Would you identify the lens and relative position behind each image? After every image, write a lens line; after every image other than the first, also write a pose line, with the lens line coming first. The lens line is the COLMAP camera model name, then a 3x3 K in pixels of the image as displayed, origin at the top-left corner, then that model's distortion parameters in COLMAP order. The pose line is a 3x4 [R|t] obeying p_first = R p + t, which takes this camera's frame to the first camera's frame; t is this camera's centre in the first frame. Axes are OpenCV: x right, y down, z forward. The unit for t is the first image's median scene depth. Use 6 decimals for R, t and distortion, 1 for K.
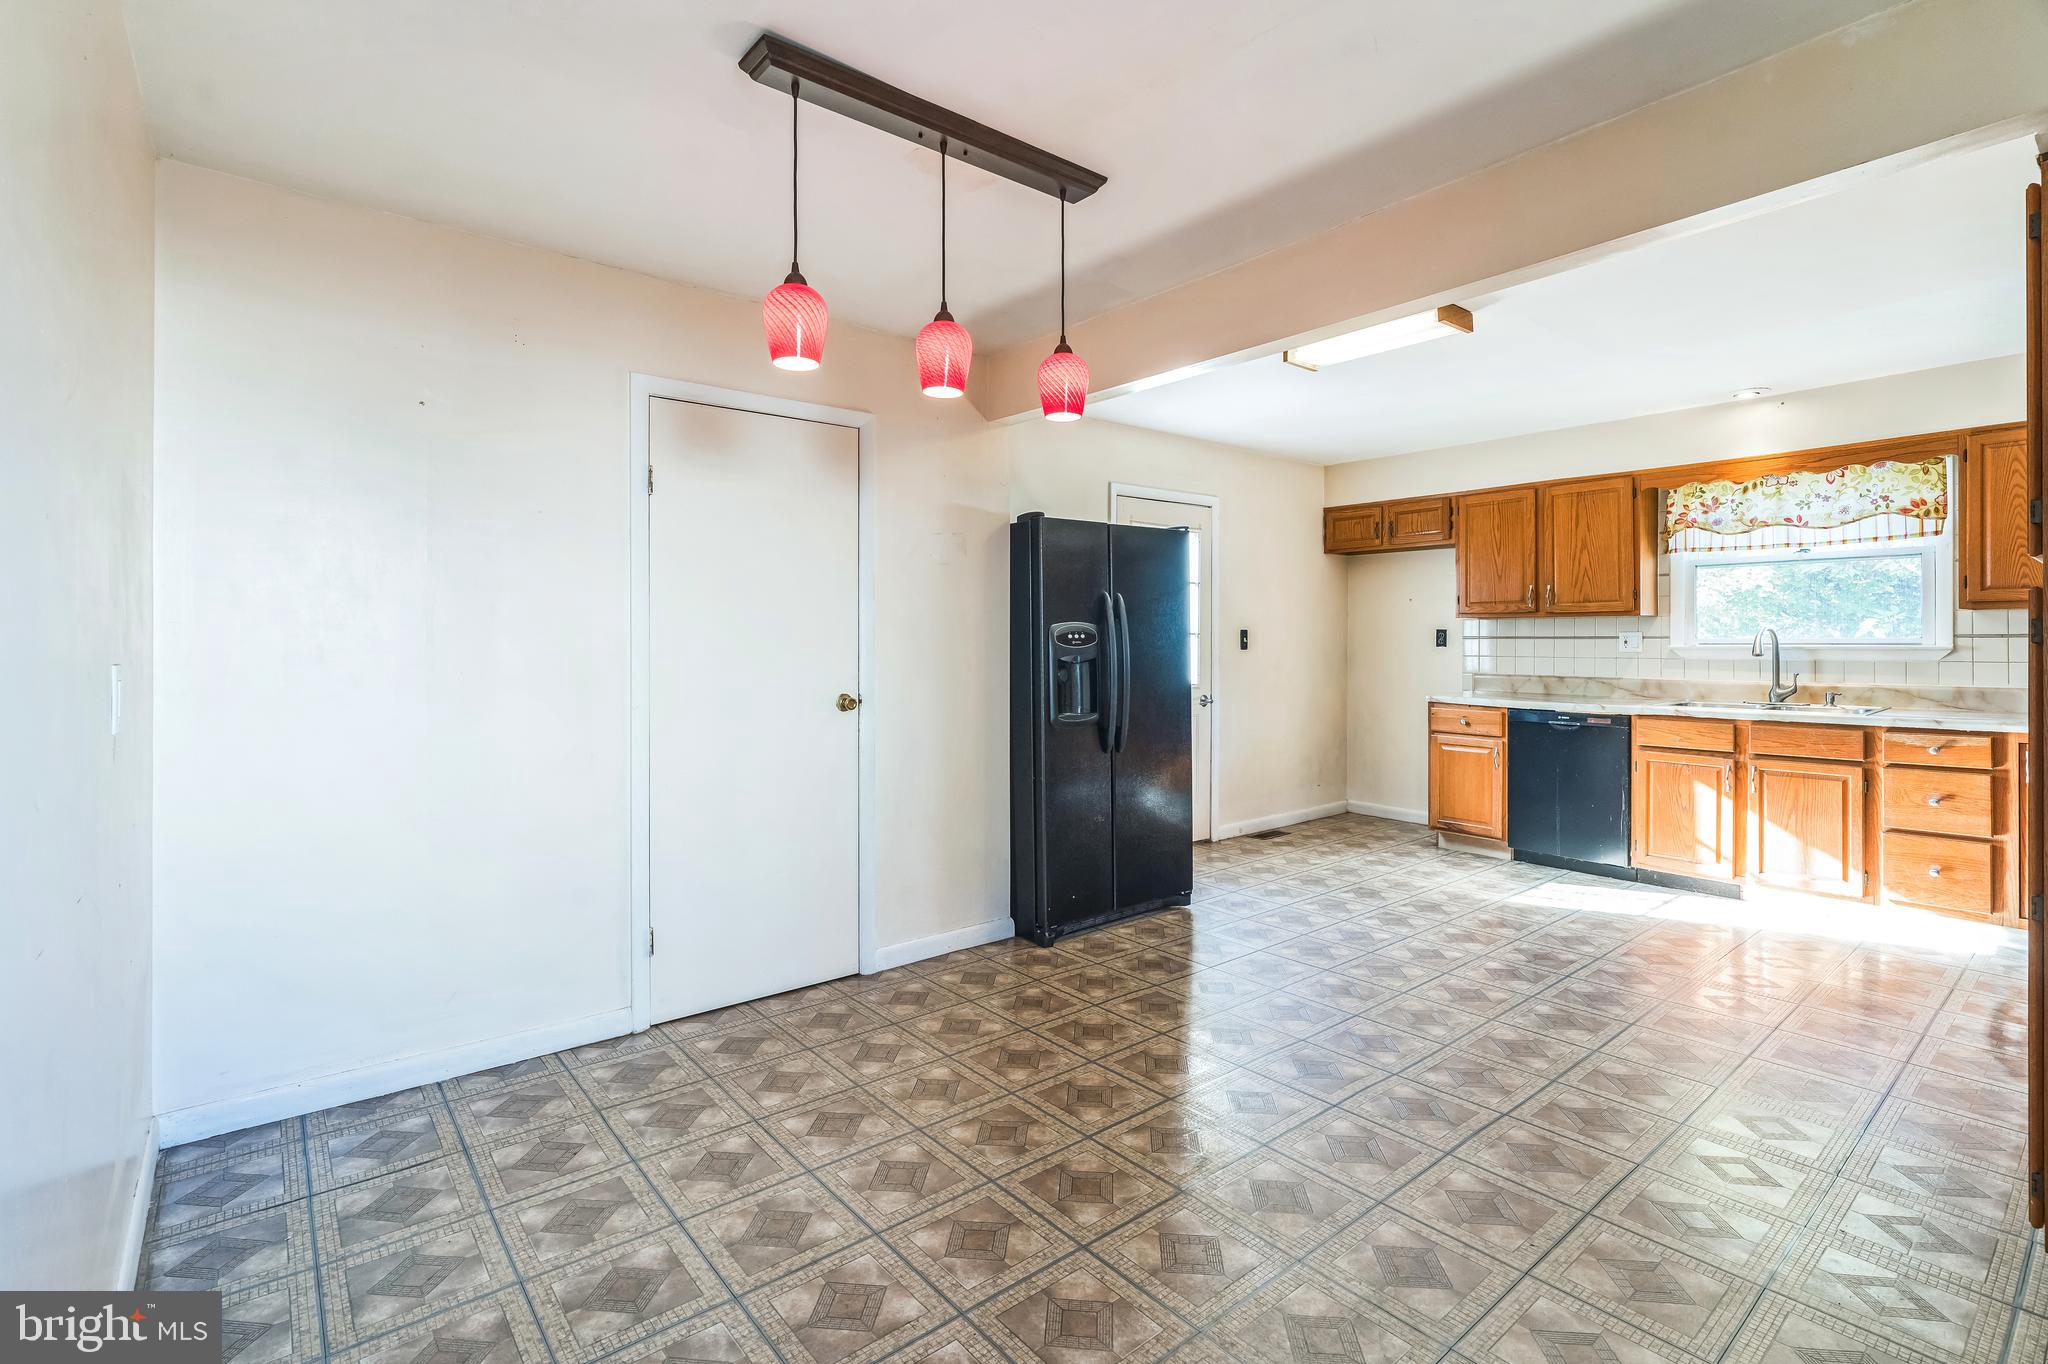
lens RADIAL K [[937.8, 0, 1023.0], [0, 937.8, 644.1], [0, 0, 1]] dist [0.001553, 0.000385]
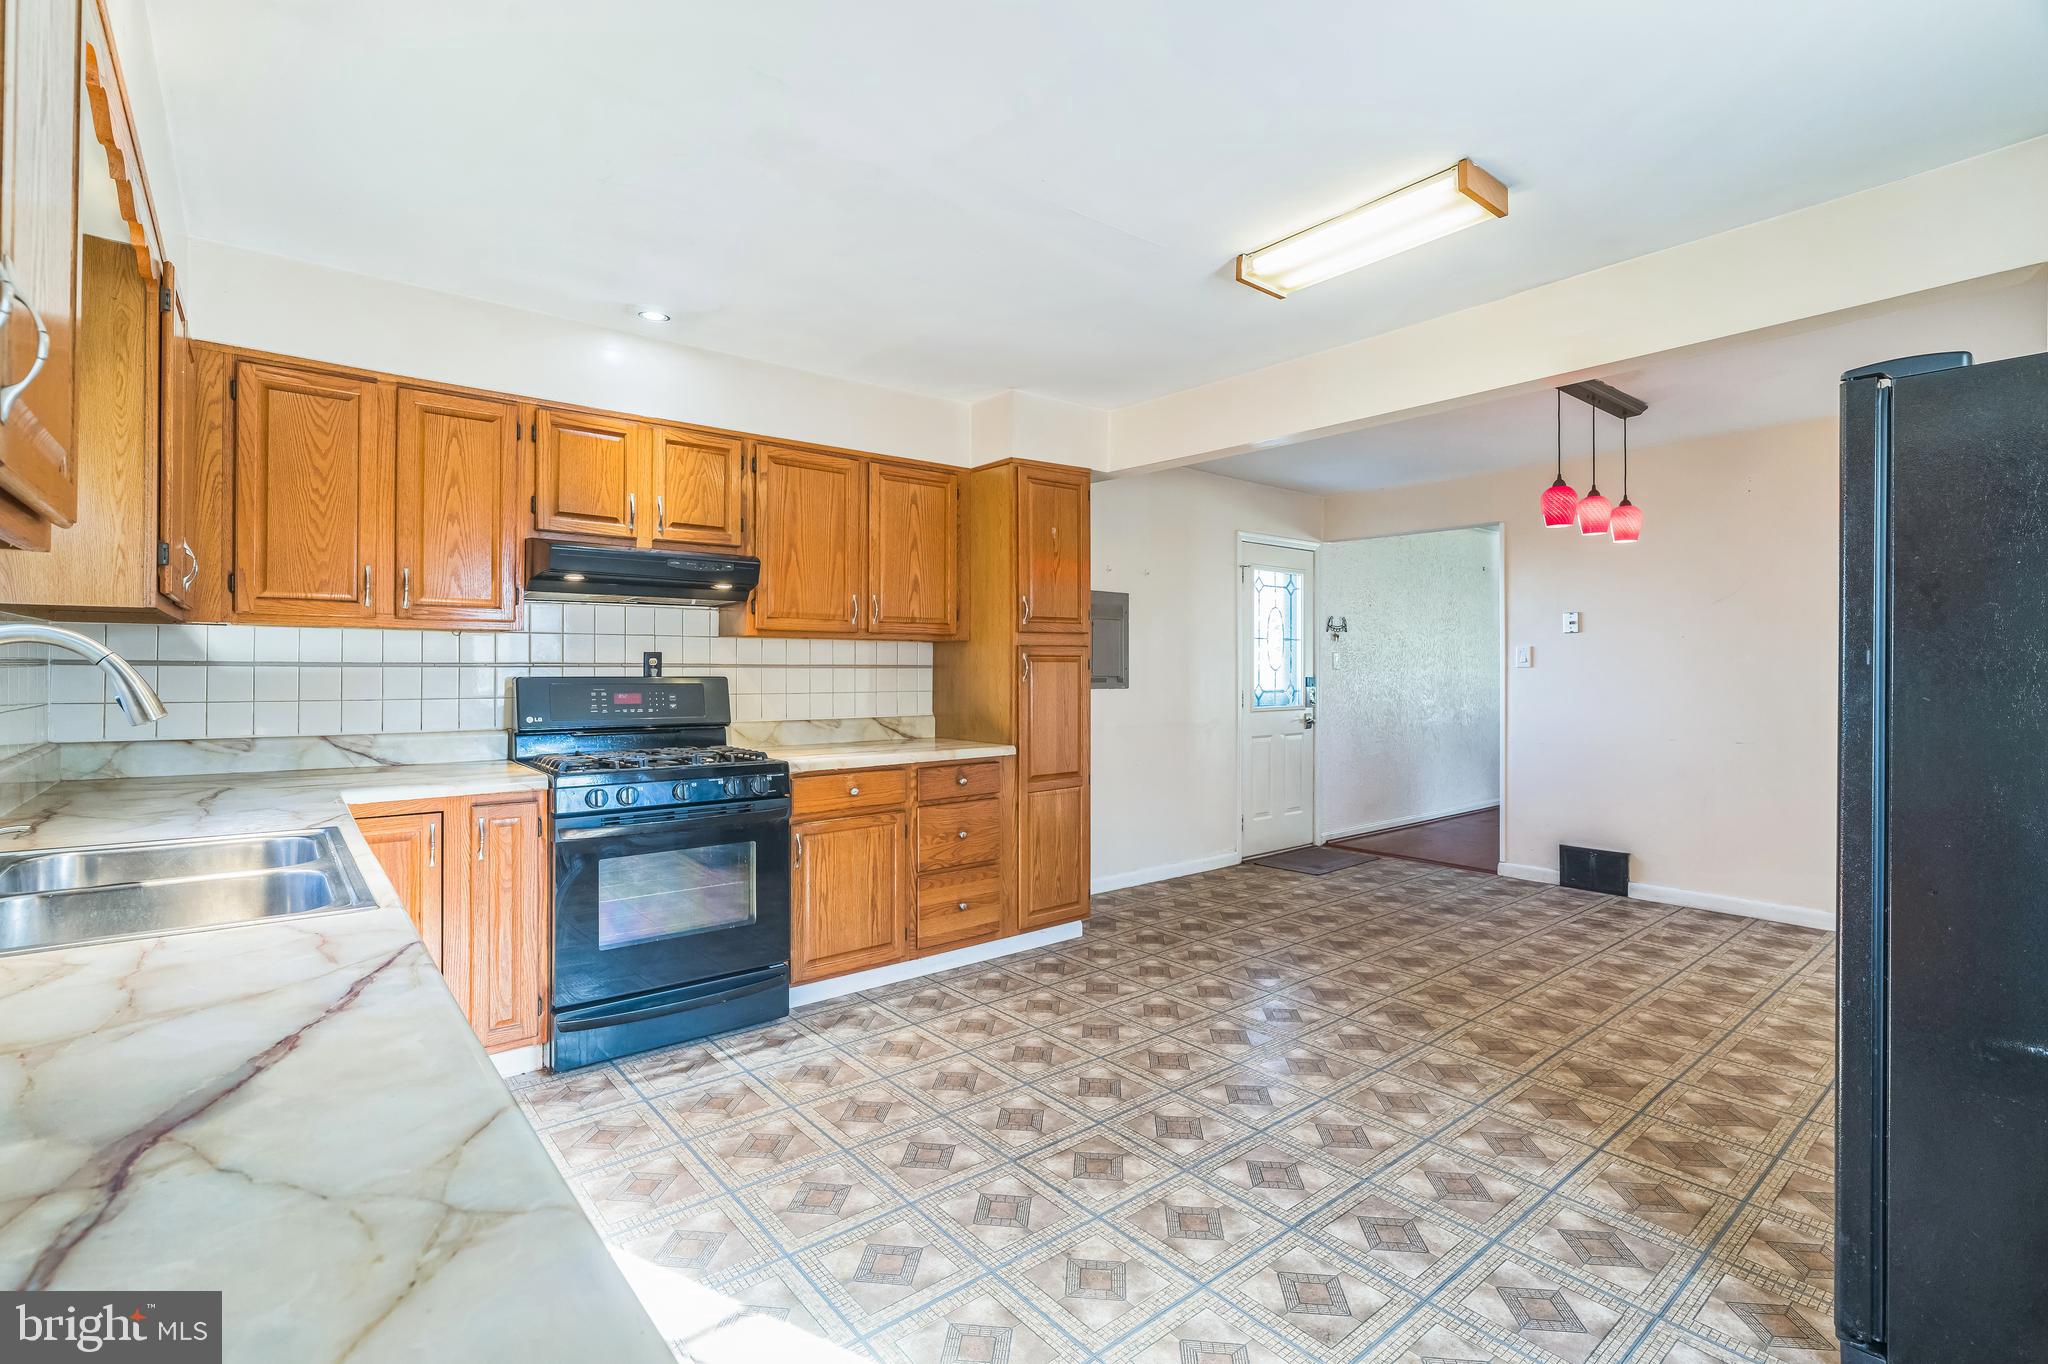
lens RADIAL K [[932.5, 0, 1017.8], [0, 932.5, 674.9], [0, 0, 1]] dist [-0.013682, 0.005756]
pose [[-0.999991, 0.001207, -0.004126, 0.476122], [0.001158, 0.999929, 0.011824, -0.006503], [0.004140, 0.011820, -0.999922, 1.271956]]
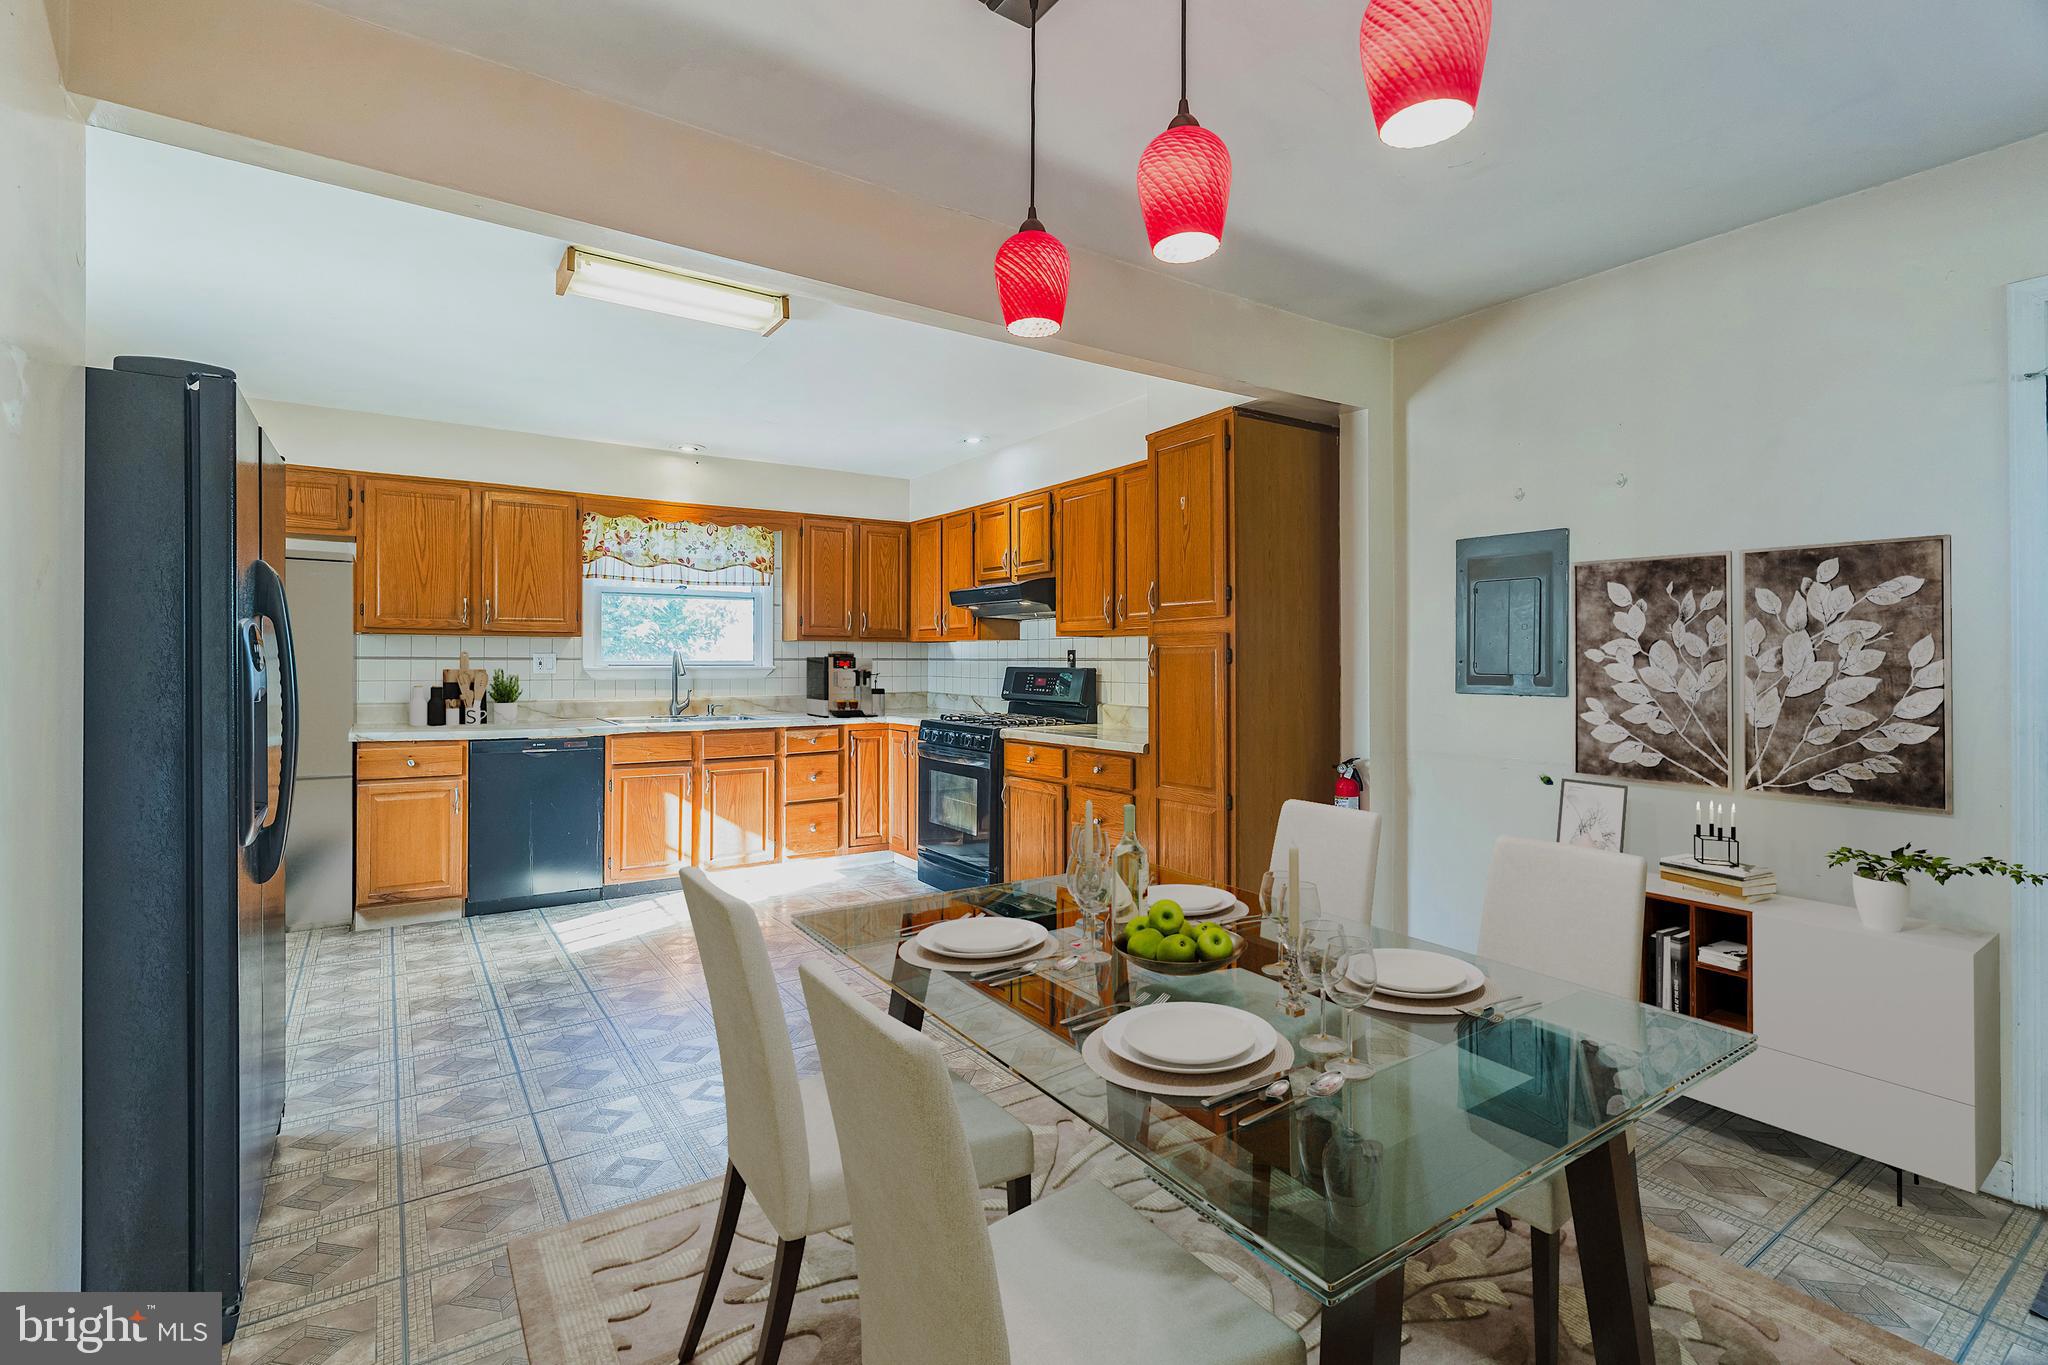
lens RADIAL K [[937.2, 0, 1007.5], [0, 937.2, 659.4], [0, 0, 1]] dist [0.000170, 0.000274]
pose [[0.094830, 0.006204, 0.995474, -0.318403], [0.001994, 0.999977, -0.006422, 0.001017], [-0.995491, 0.002594, 0.094815, 0.474894]]
